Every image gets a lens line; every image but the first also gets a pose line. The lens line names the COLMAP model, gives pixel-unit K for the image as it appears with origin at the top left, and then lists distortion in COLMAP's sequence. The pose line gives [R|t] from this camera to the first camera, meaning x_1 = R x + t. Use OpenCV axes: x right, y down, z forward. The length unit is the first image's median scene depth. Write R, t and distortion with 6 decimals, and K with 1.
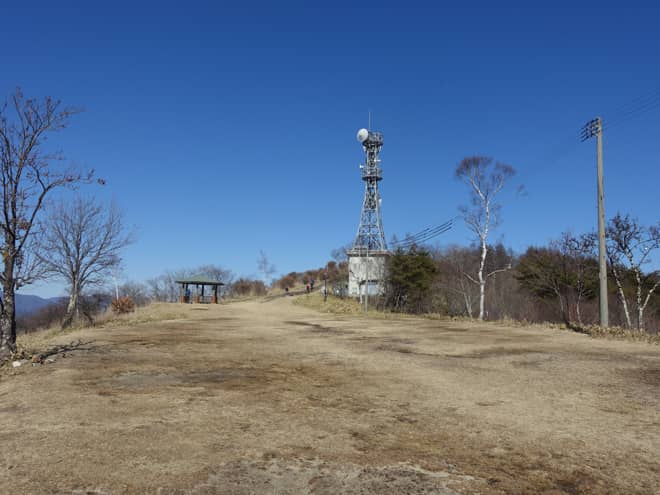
lens RADIAL K [[525.4, 0, 332.2], [0, 525.4, 252.4], [0, 0, 1]] dist [0.009202, -0.010517]
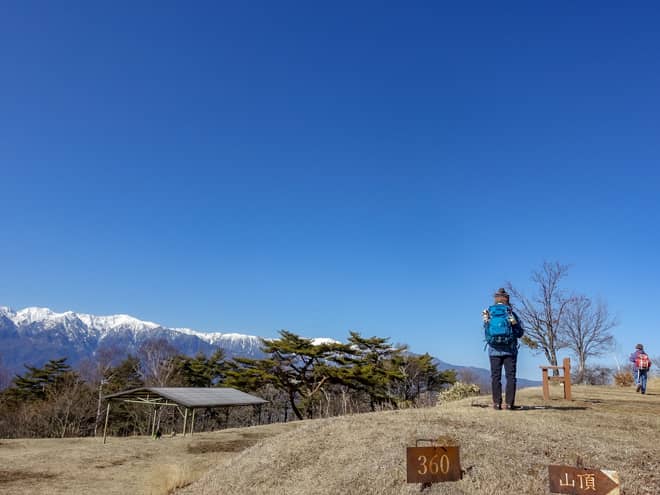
lens RADIAL K [[525.4, 0, 332.2], [0, 525.4, 252.4], [0, 0, 1]] dist [0.009202, -0.010517]
pose [[0.633990, -0.182733, -0.751442, 0.228288], [0.062003, 0.980565, -0.186138, 0.007238], [0.770852, 0.071418, 0.632998, -0.487664]]
